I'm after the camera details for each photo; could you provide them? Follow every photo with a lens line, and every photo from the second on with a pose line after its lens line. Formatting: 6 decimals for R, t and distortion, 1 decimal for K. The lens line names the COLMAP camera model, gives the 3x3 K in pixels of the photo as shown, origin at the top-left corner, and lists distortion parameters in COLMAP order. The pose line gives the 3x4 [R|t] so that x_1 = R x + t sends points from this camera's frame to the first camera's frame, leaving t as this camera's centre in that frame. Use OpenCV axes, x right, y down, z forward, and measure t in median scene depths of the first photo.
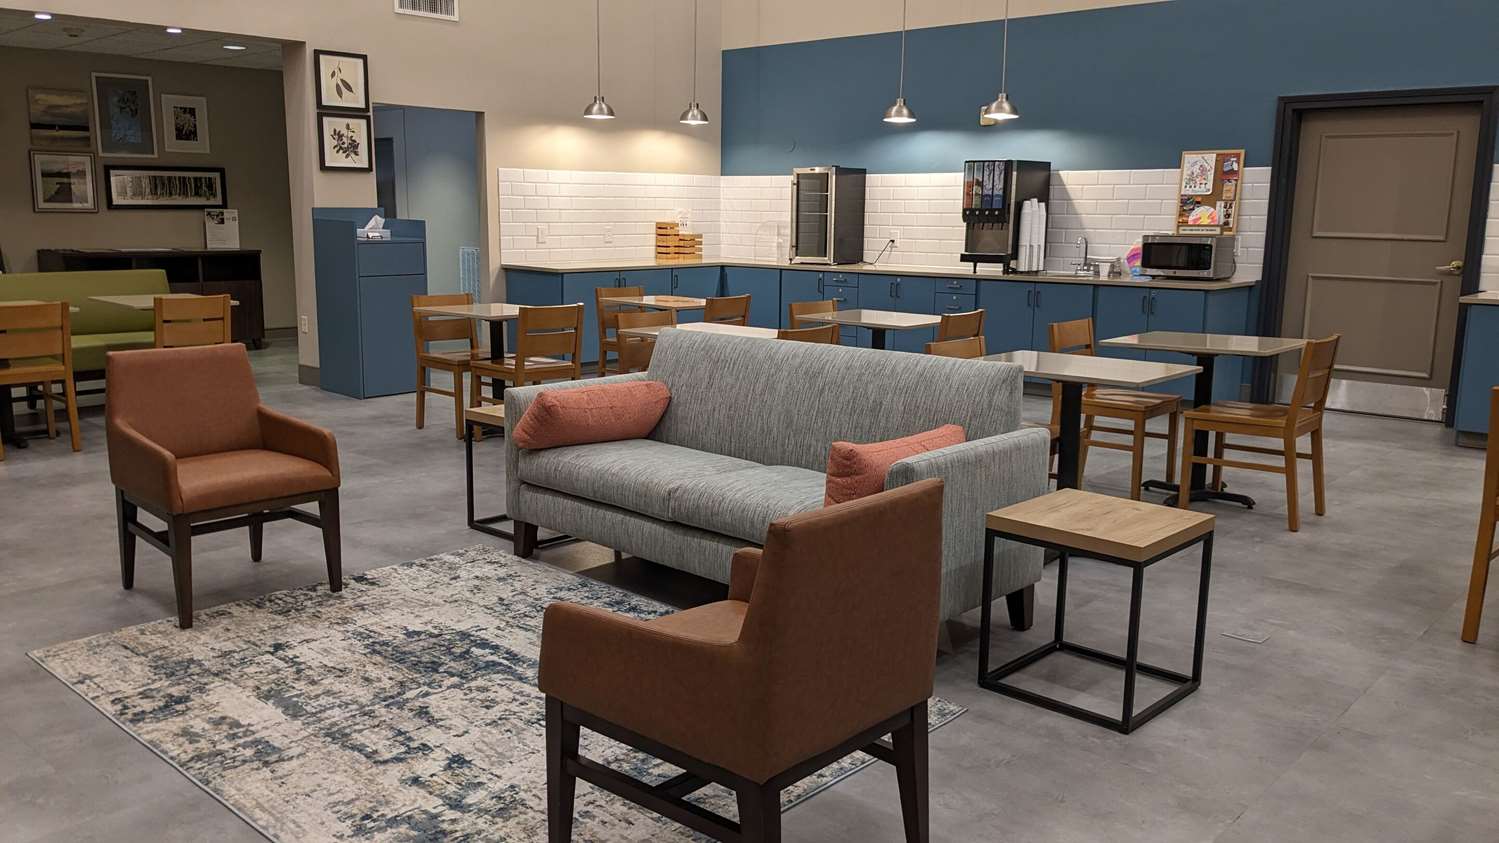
lens RADIAL K [[1191.2, 0, 750.8], [0, 1191.2, 425.4], [0, 0, 1]] dist [-0.007786, -0.006760]
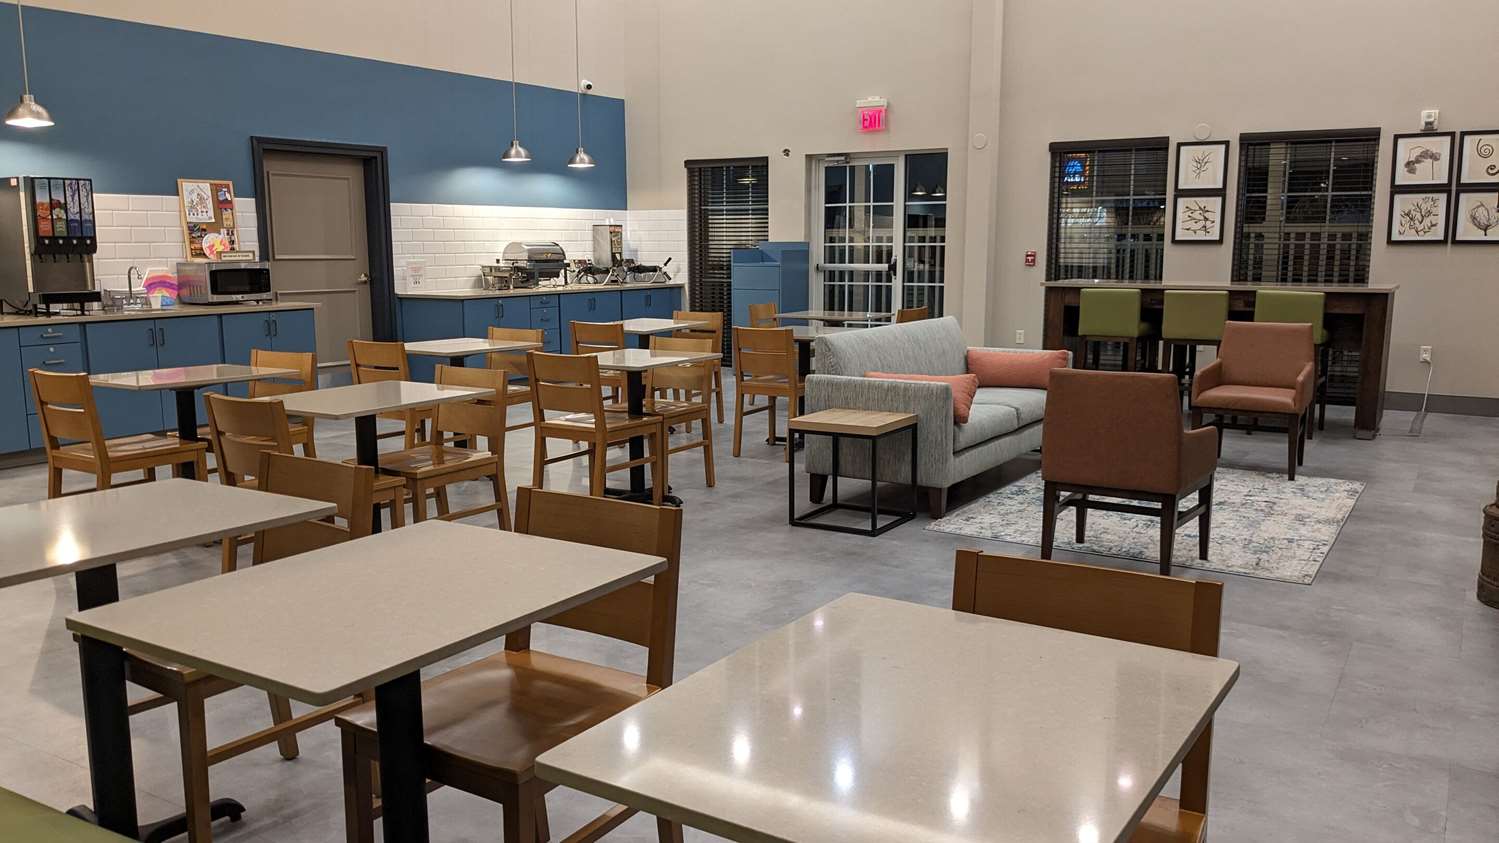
lens RADIAL K [[1191.2, 0, 751.7], [0, 1191.2, 422.5], [0, 0, 1]] dist [-0.007786, -0.006760]
pose [[-0.179579, -0.158950, 0.970817, -0.744078], [0.163054, 0.968401, 0.188715, -0.143836], [-0.970136, 0.192185, -0.147987, 0.730657]]
